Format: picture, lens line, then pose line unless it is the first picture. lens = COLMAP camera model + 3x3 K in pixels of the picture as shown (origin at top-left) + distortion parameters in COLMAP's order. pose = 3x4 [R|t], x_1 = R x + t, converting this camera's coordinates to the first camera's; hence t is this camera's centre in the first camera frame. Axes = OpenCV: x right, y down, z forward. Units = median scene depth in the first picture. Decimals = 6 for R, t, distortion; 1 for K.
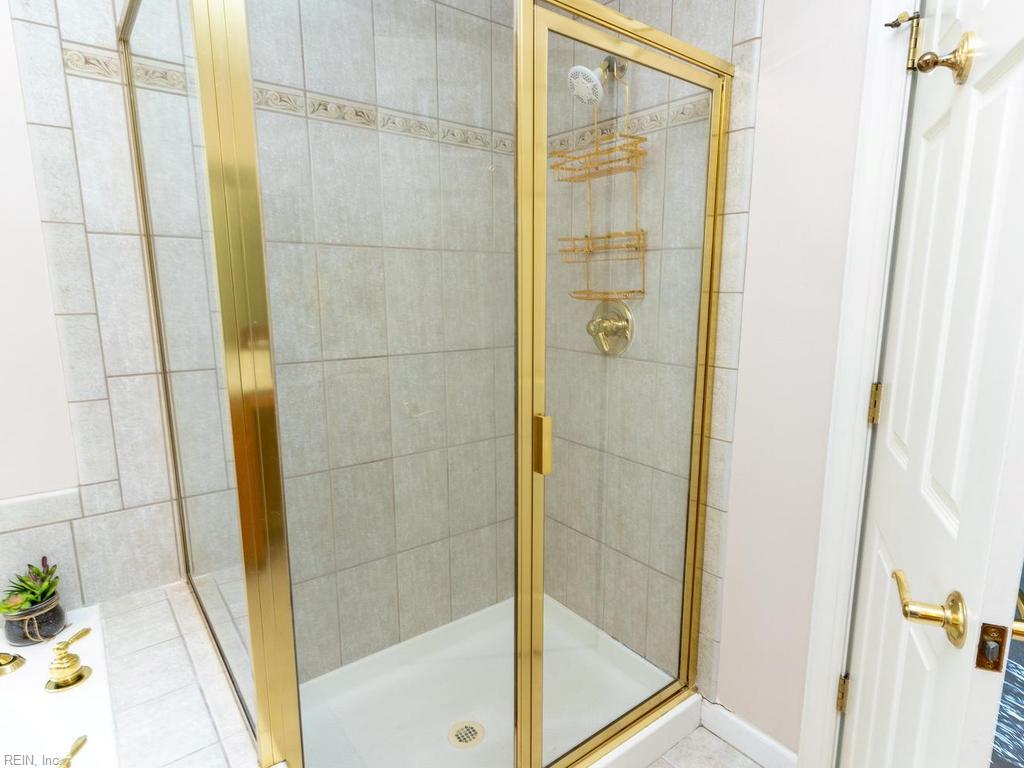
lens RADIAL K [[554.5, 0, 540.4], [0, 554.5, 401.5], [0, 0, 1]] dist [-0.028572, 0.000317]
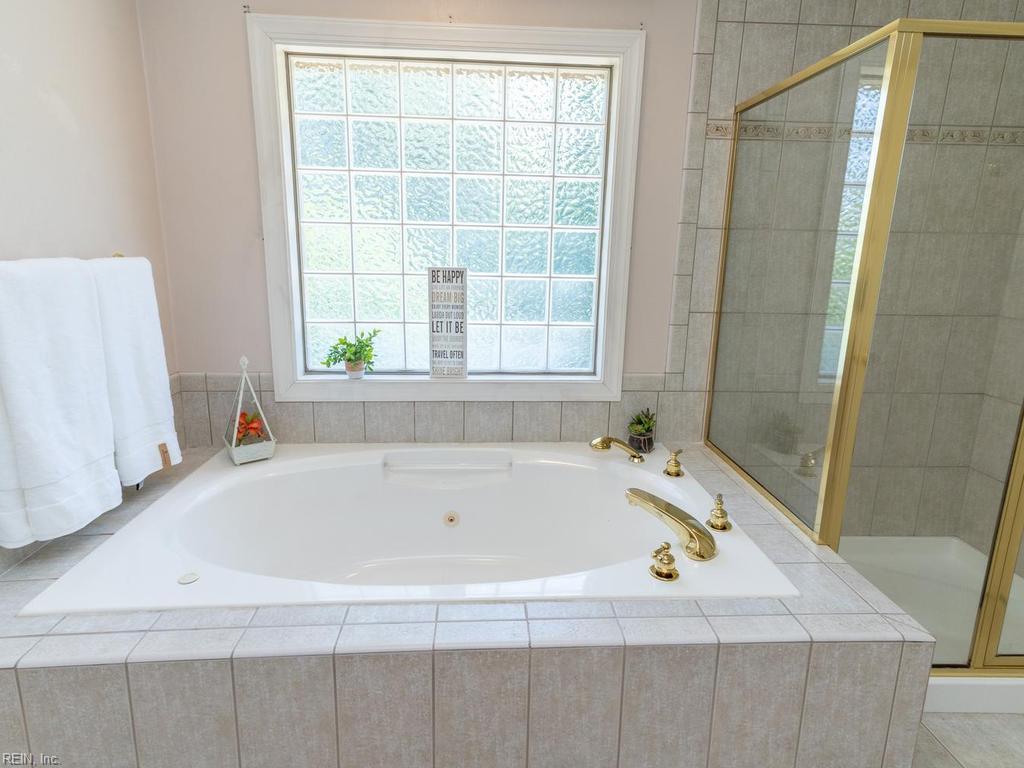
lens RADIAL K [[516.7, 0, 513.3], [0, 516.7, 355.5], [0, 0, 1]] dist [0.014517, -0.002697]
pose [[0.803862, 0.129189, -0.580617, -0.244527], [-0.130569, 0.990646, 0.039650, 0.084266], [0.580308, 0.043937, 0.813211, -0.555498]]
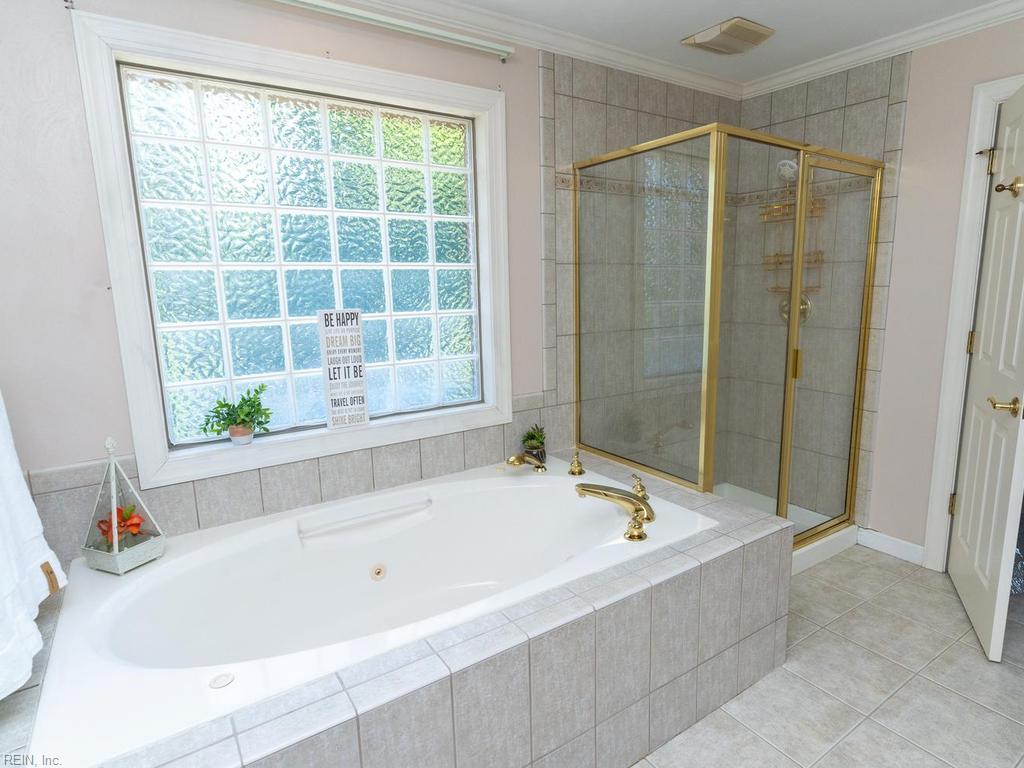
lens RADIAL K [[554.5, 0, 516.5], [0, 554.5, 394.7], [0, 0, 1]] dist [-0.028572, 0.000317]
pose [[0.993620, -0.004306, -0.112695, -0.623112], [0.004225, 0.999991, -0.000957, 0.147203], [0.112698, 0.000474, 0.993629, -0.883920]]
